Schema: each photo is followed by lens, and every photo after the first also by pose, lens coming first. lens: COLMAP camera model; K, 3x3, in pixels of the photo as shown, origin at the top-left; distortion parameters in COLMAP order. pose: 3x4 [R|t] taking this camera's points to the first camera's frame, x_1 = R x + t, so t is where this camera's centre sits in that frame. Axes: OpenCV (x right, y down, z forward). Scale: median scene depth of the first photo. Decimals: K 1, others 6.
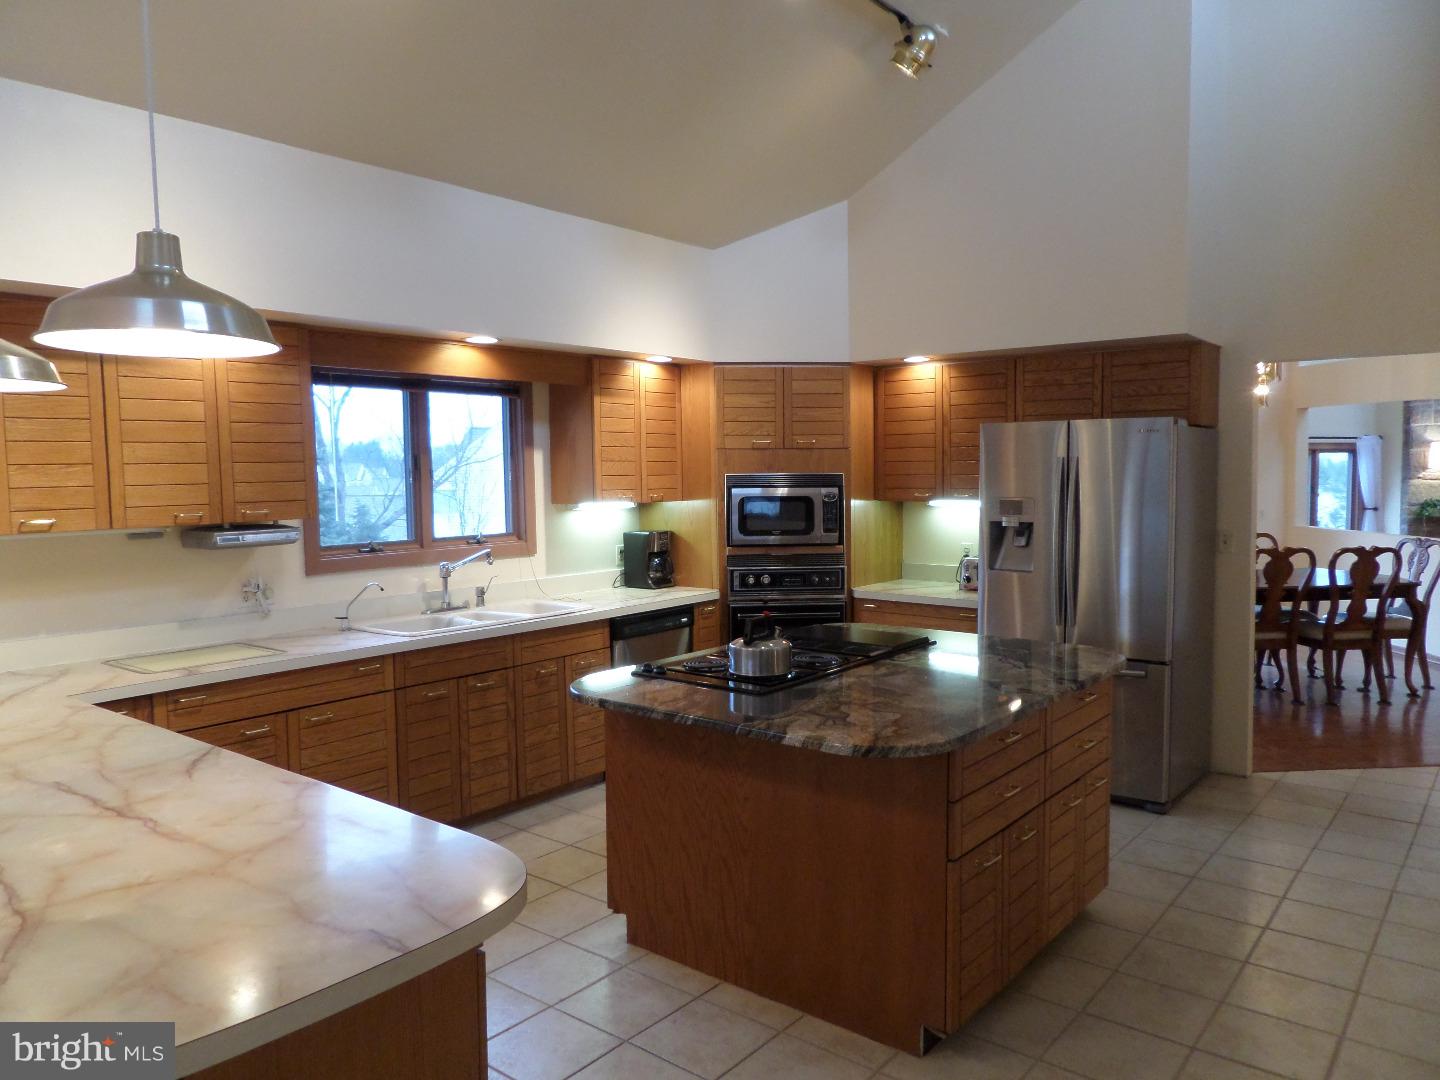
lens RADIAL K [[1029.1, 0, 718.1], [0, 1029.1, 540.7], [0, 0, 1]] dist [0.003896, 0.004421]
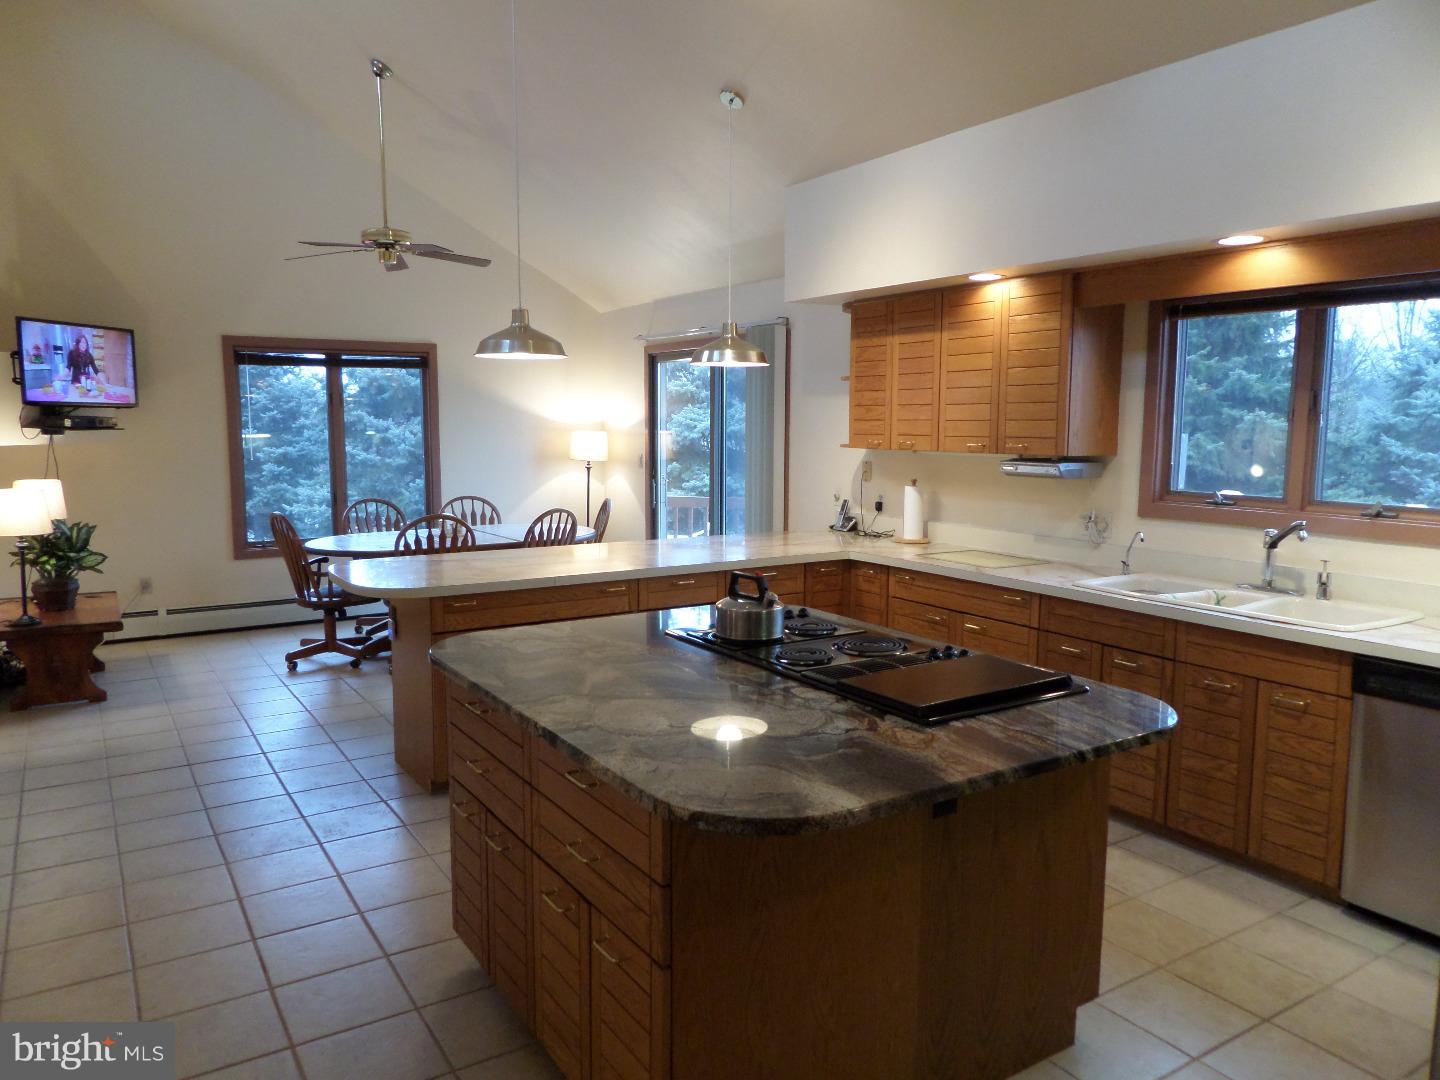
lens RADIAL K [[1029.1, 0, 721.7], [0, 1029.1, 539.1], [0, 0, 1]] dist [0.003896, 0.004421]
pose [[-0.326486, 0.119074, -0.937672, 0.611181], [-0.066475, 0.986684, 0.148444, -0.060032], [0.942862, 0.110796, -0.314223, 0.861859]]
